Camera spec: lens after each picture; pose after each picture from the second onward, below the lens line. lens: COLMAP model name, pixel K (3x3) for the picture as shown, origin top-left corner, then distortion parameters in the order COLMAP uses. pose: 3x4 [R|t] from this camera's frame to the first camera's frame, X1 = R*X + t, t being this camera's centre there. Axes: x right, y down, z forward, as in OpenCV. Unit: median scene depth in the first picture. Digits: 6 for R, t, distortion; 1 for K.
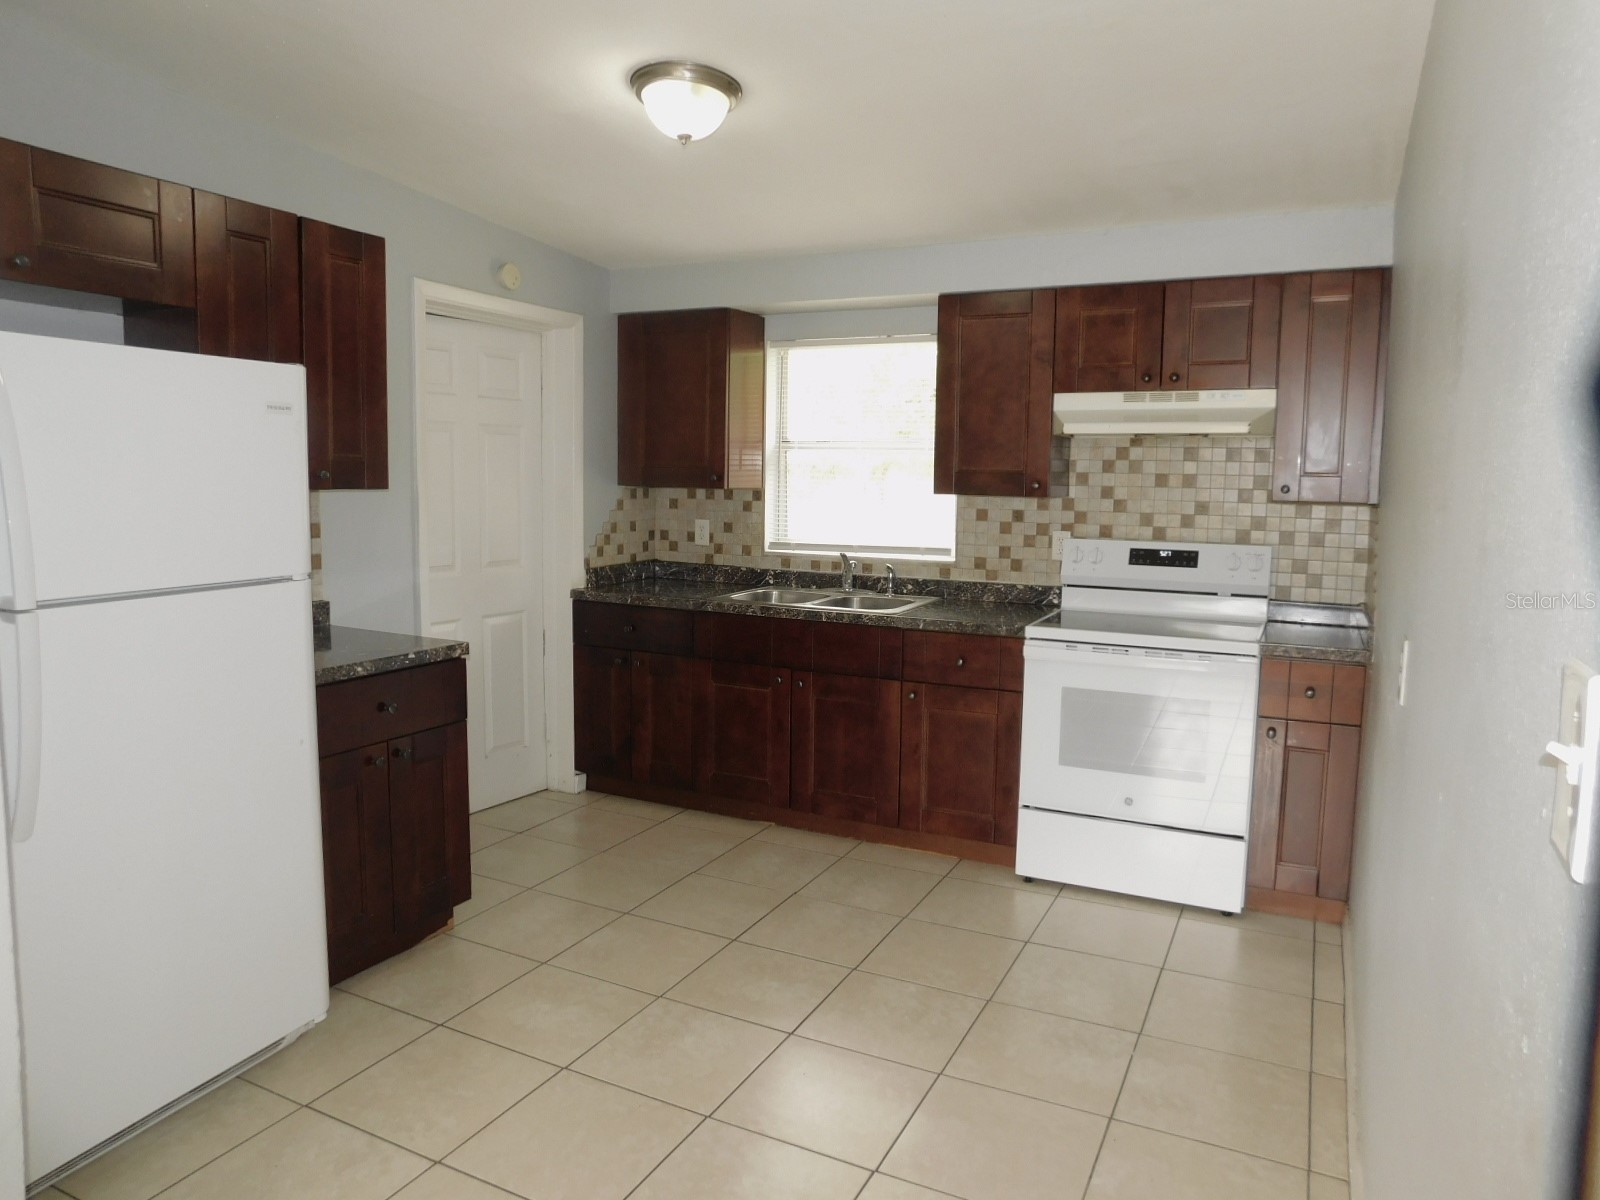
lens RADIAL K [[1040.3, 0, 800.0], [0, 1040.3, 600.0], [0, 0, 1]] dist [-0.056468, 0.000102]
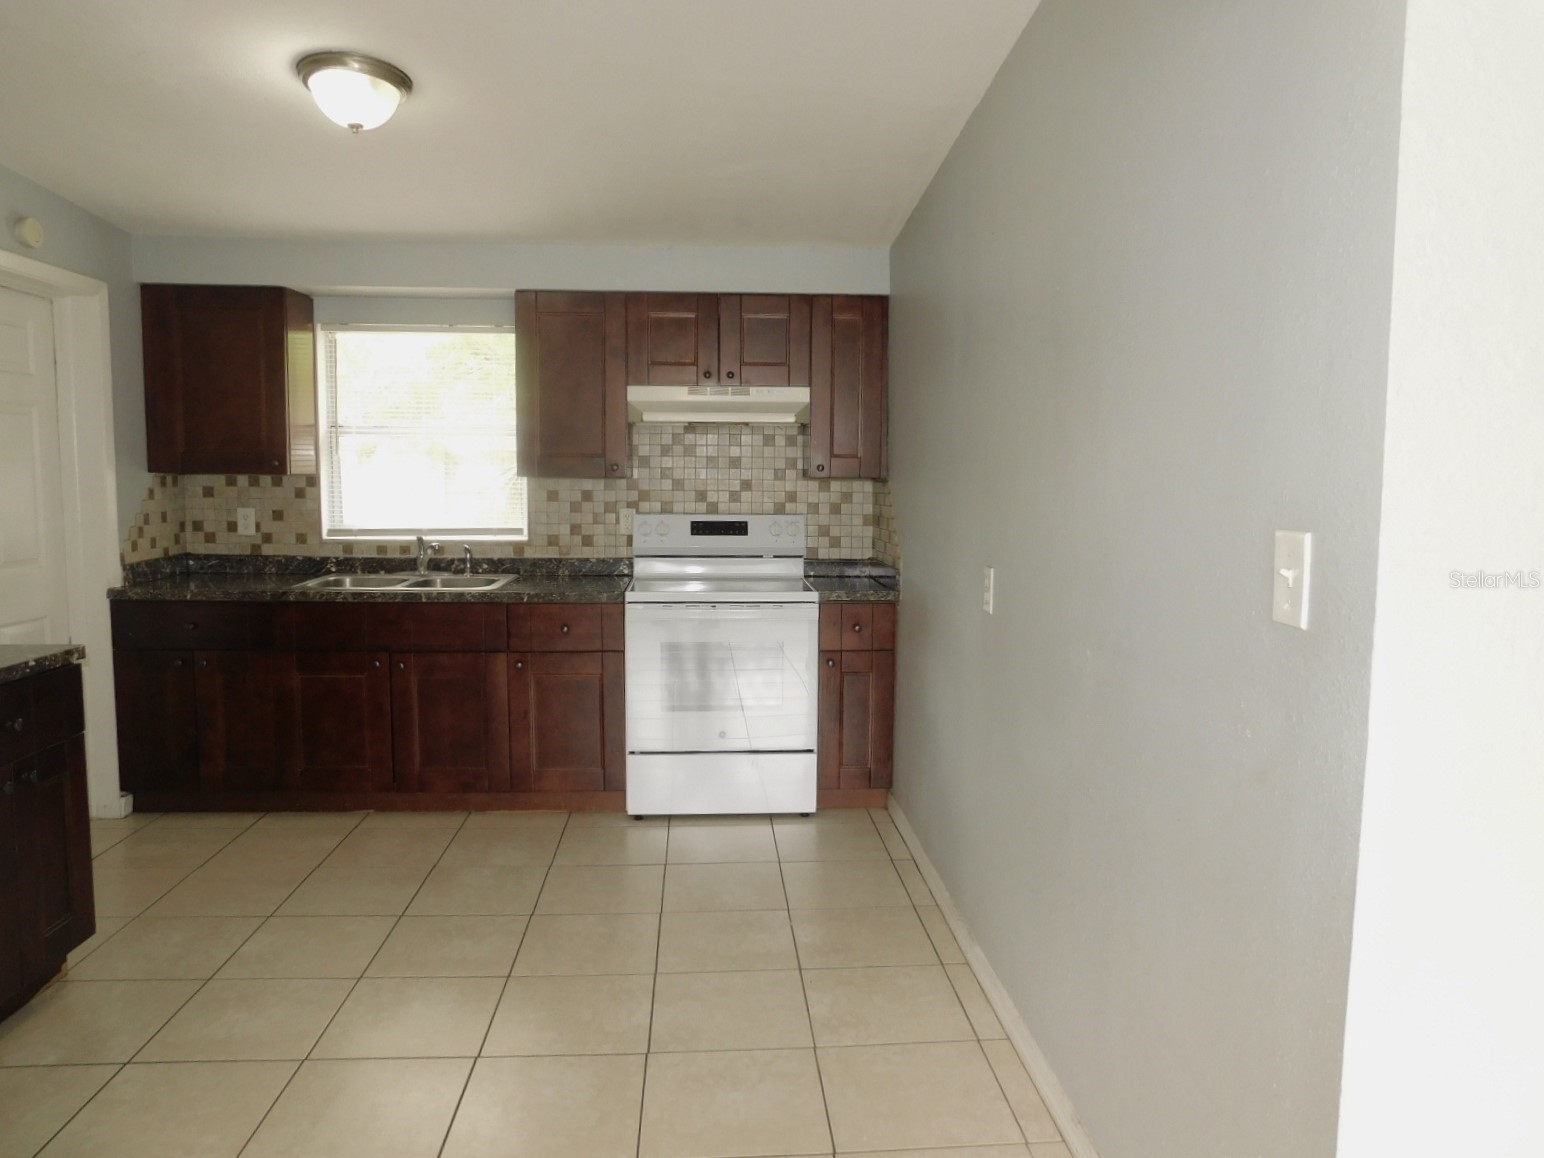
lens RADIAL K [[1034.3, 0, 772.0], [0, 1034.3, 579.0], [0, 0, 1]] dist [-0.082126, 0.061090]
pose [[0.863566, -0.057683, 0.500926, -0.178294], [0.061198, 0.998081, 0.009429, 0.008905], [-0.500509, 0.022513, 0.865439, -0.042262]]
